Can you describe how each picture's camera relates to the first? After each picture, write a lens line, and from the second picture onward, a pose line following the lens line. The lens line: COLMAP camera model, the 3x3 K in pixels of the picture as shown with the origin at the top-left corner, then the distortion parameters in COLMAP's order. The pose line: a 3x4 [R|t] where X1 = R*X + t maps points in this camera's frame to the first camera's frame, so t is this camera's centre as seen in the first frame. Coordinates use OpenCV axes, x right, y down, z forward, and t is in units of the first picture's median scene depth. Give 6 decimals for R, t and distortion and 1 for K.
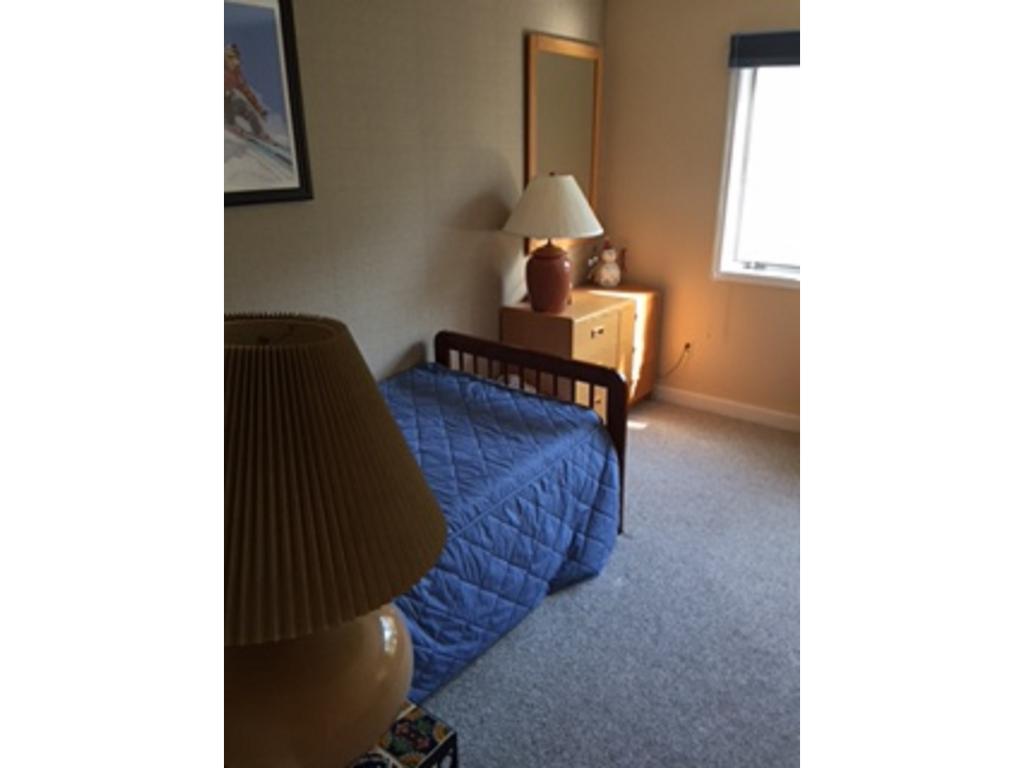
lens RADIAL K [[671.7, 0, 512.0], [0, 671.7, 384.0], [0, 0, 1]] dist [0.035298, -0.002436]
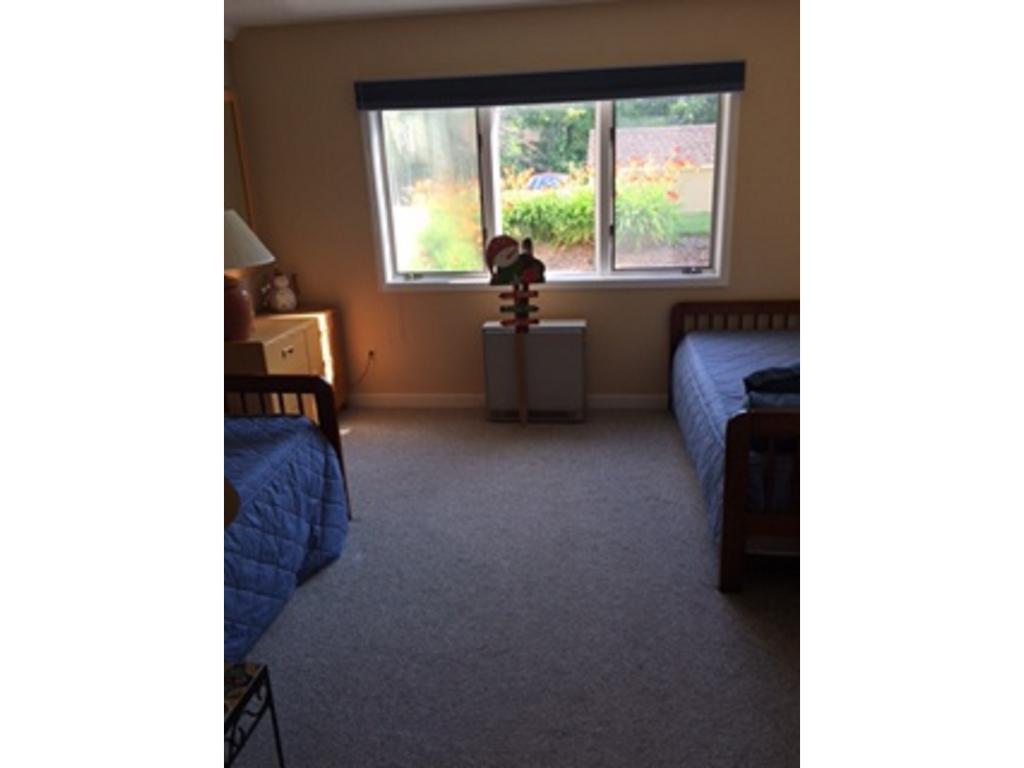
lens RADIAL K [[671.7, 0, 512.0], [0, 671.7, 384.0], [0, 0, 1]] dist [0.035298, -0.002436]
pose [[0.875042, -0.175999, 0.450917, -0.076753], [0.193416, 0.981087, 0.007591, 0.048214], [-0.443725, 0.080572, 0.892534, -0.154438]]
